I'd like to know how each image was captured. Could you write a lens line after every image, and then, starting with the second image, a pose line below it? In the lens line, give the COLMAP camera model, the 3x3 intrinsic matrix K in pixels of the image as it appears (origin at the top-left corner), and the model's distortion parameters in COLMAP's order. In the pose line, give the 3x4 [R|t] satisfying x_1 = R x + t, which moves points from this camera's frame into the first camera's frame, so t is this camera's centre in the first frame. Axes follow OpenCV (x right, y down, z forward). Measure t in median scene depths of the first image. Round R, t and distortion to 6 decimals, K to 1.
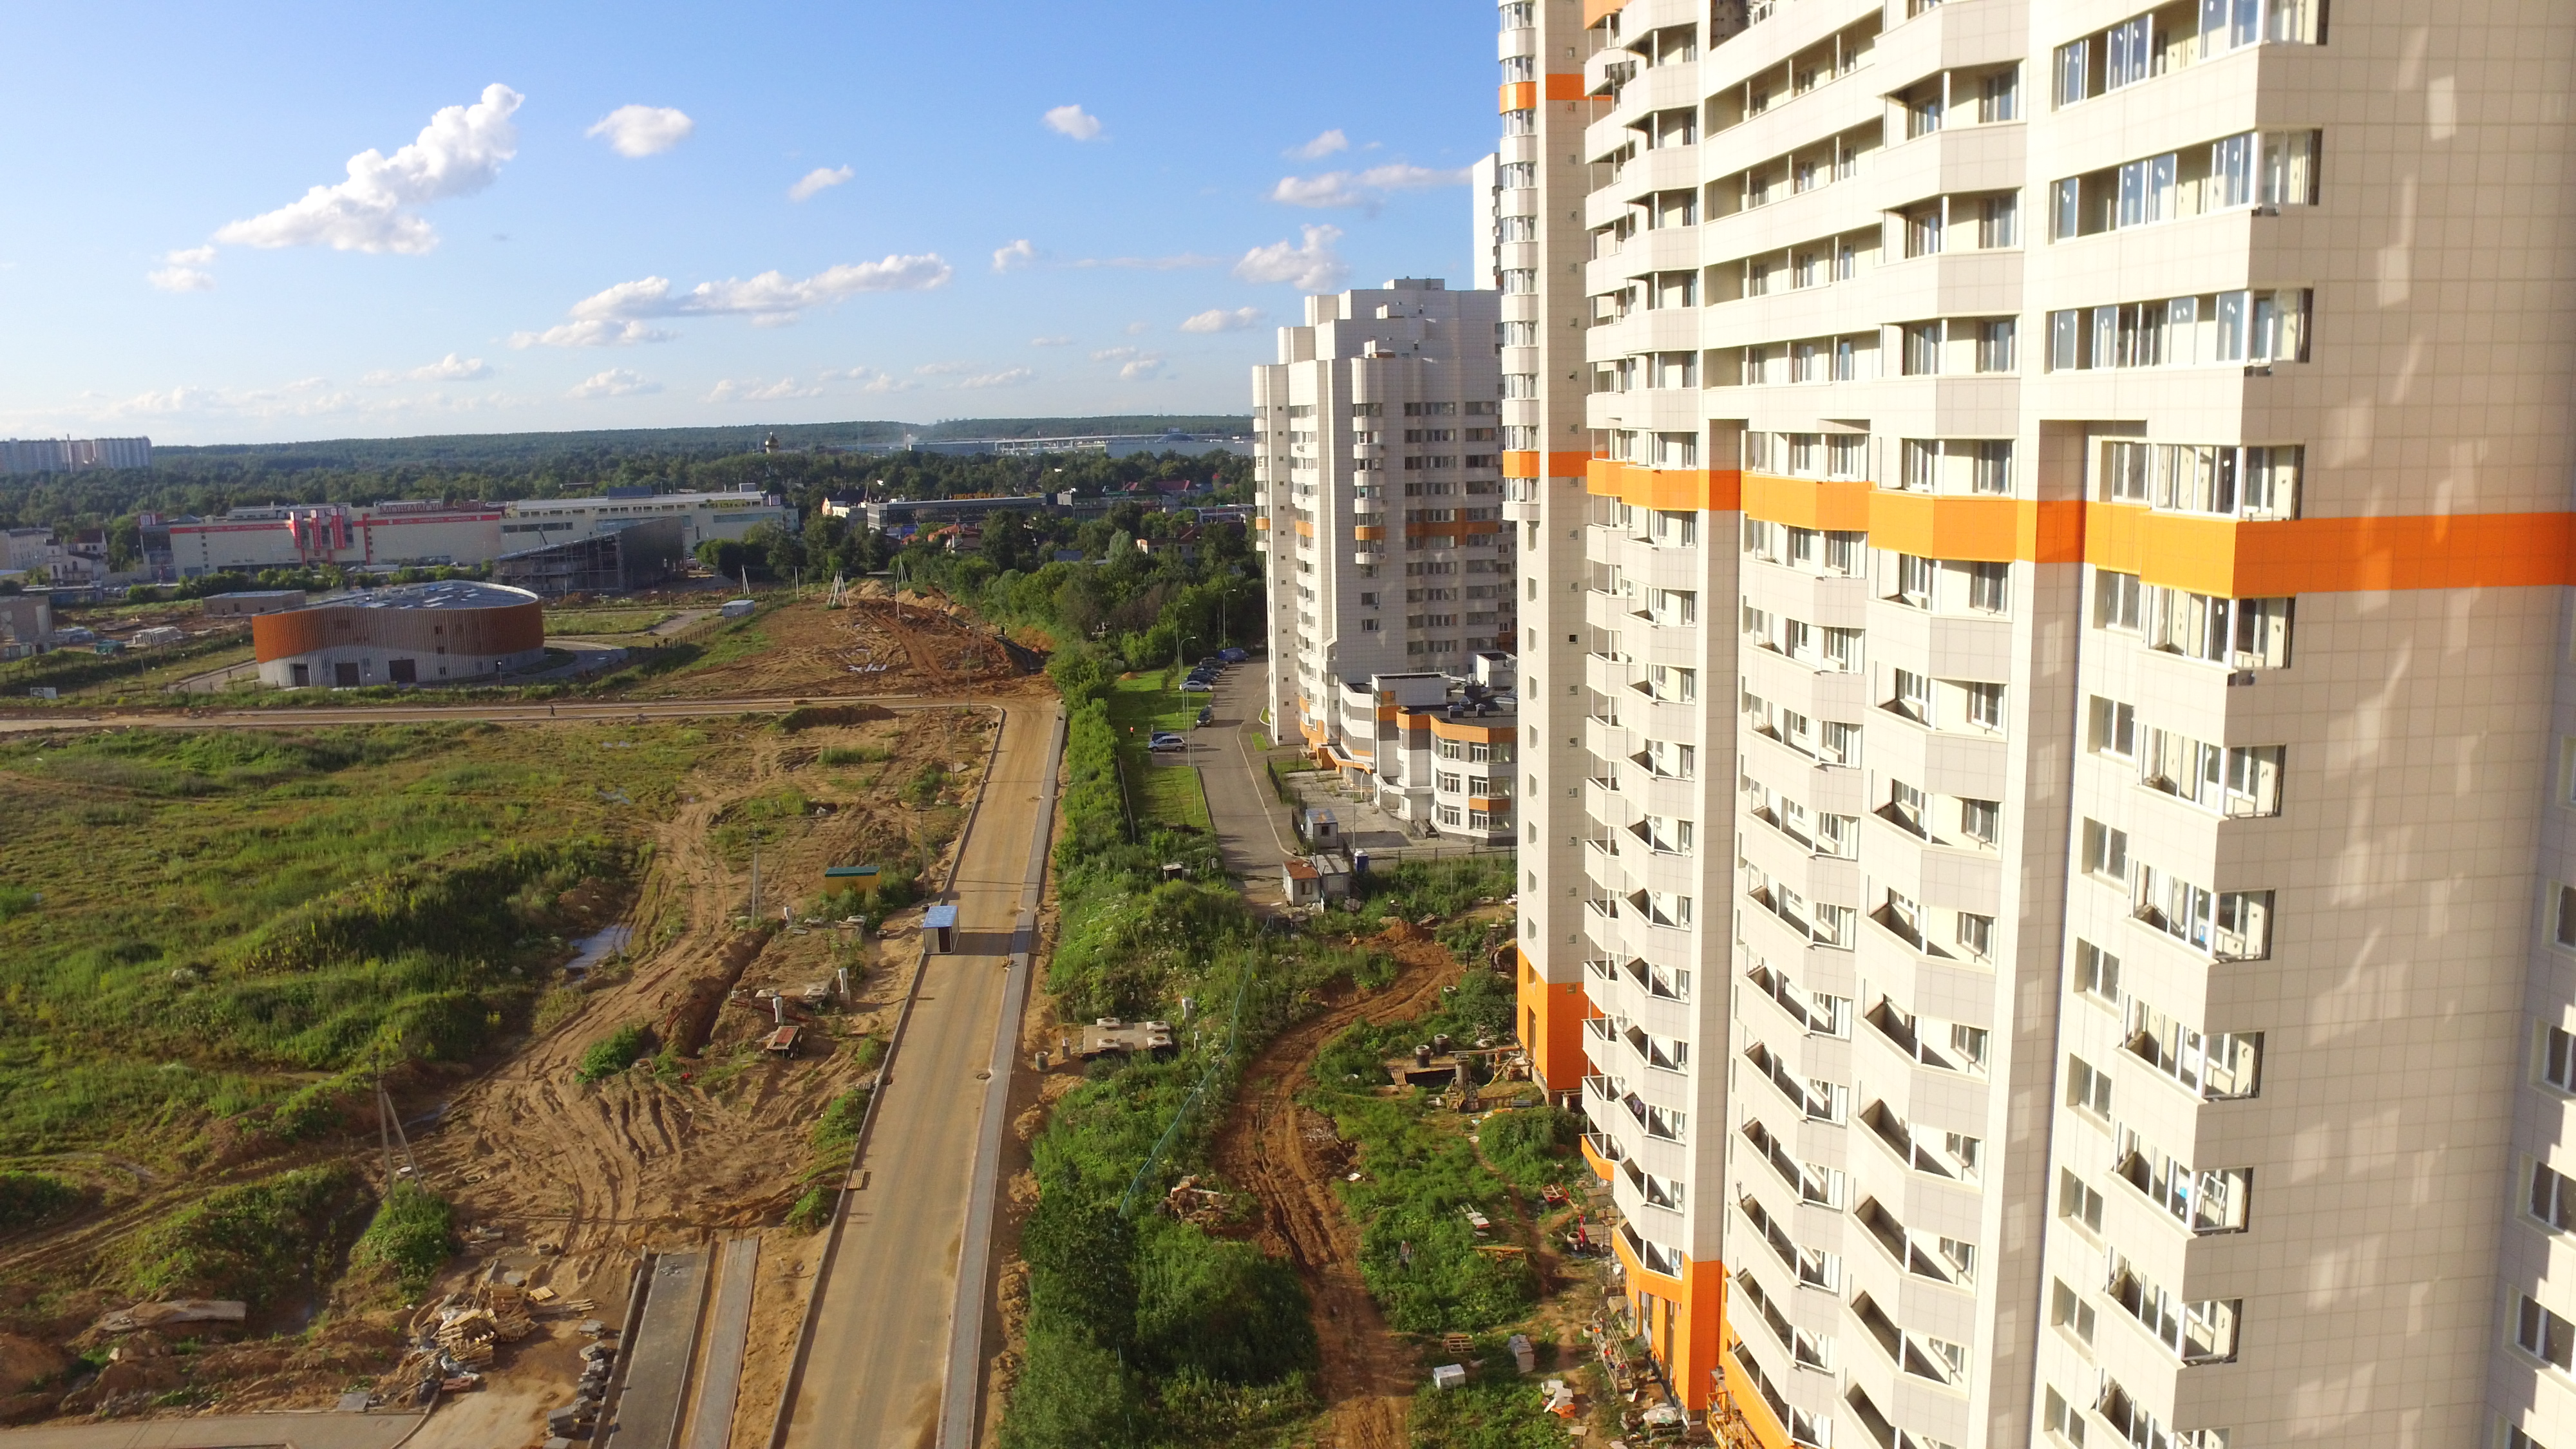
lens RADIAL K [[1733.7, 0, 1293.6], [0, 1733.7, 687.2], [0, 0, 1]] dist [-0.127783, 0.095426]
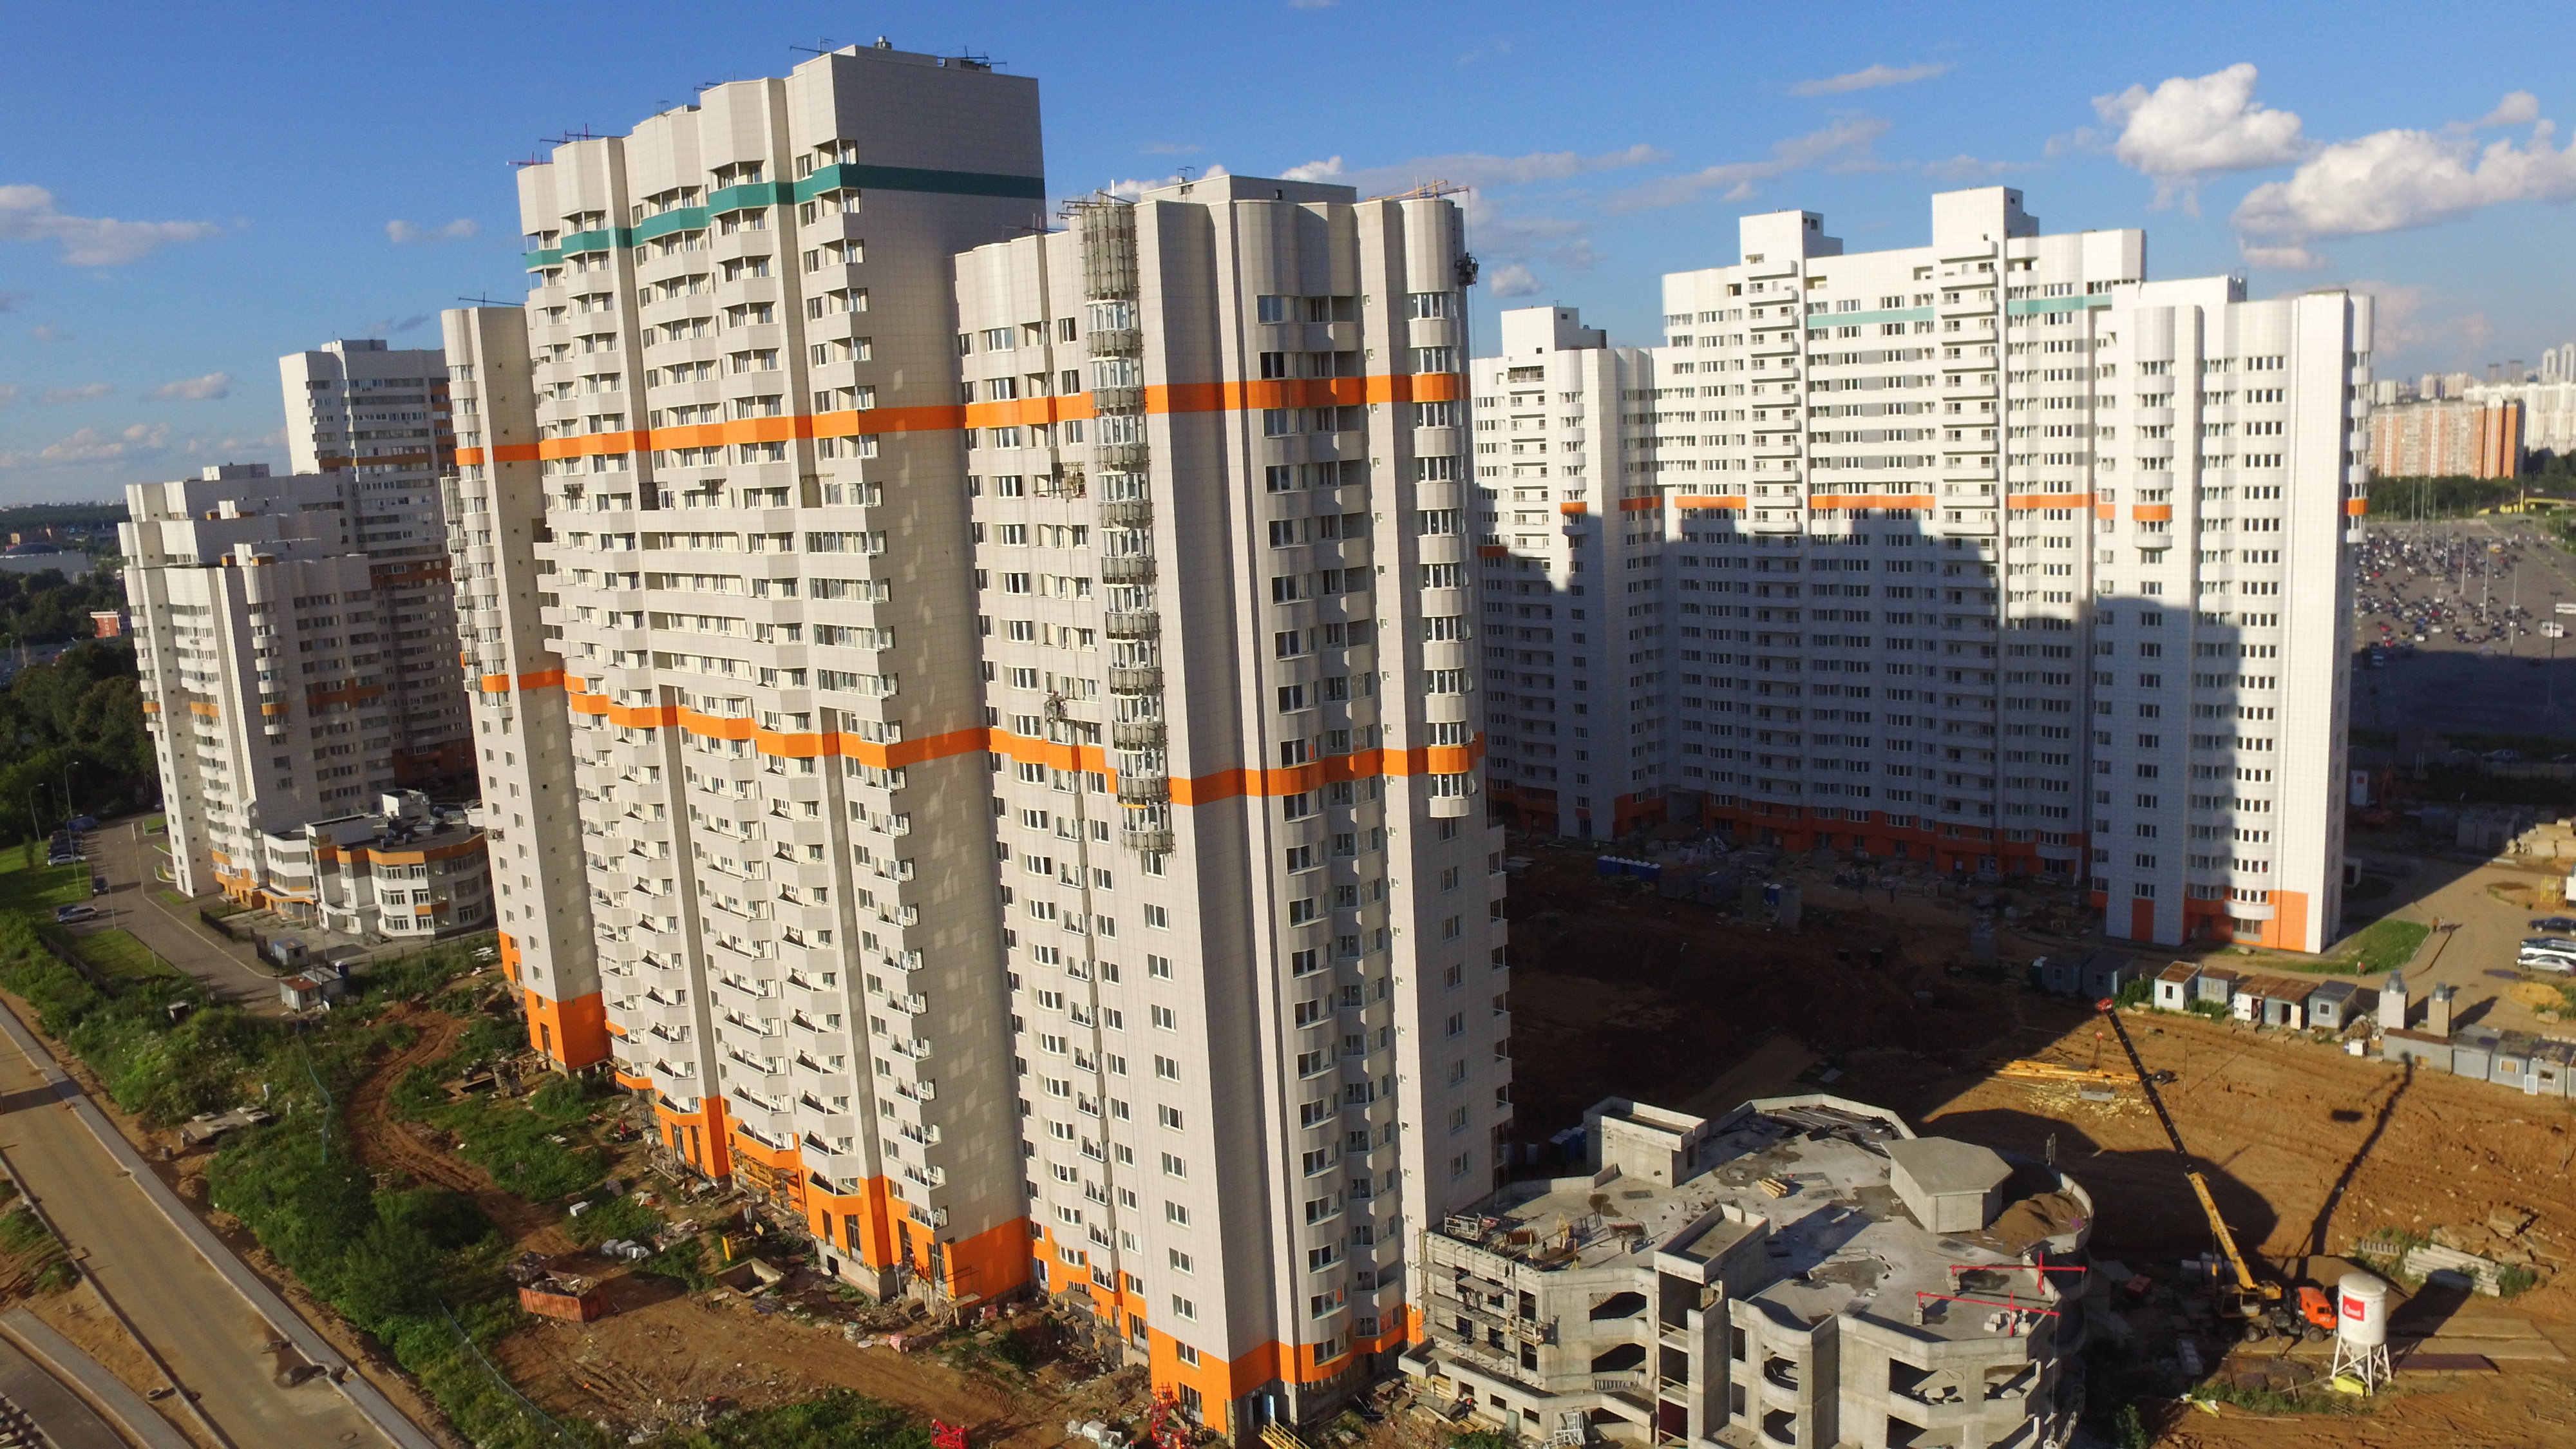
lens RADIAL K [[1733.7, 0, 1293.6], [0, 1733.7, 687.2], [0, 0, 1]] dist [-0.127783, 0.095426]
pose [[0.760282, -0.113132, 0.639666, -0.220134], [0.133792, 0.990877, 0.016228, -0.037161], [-0.635666, 0.073244, 0.768482, -0.477749]]
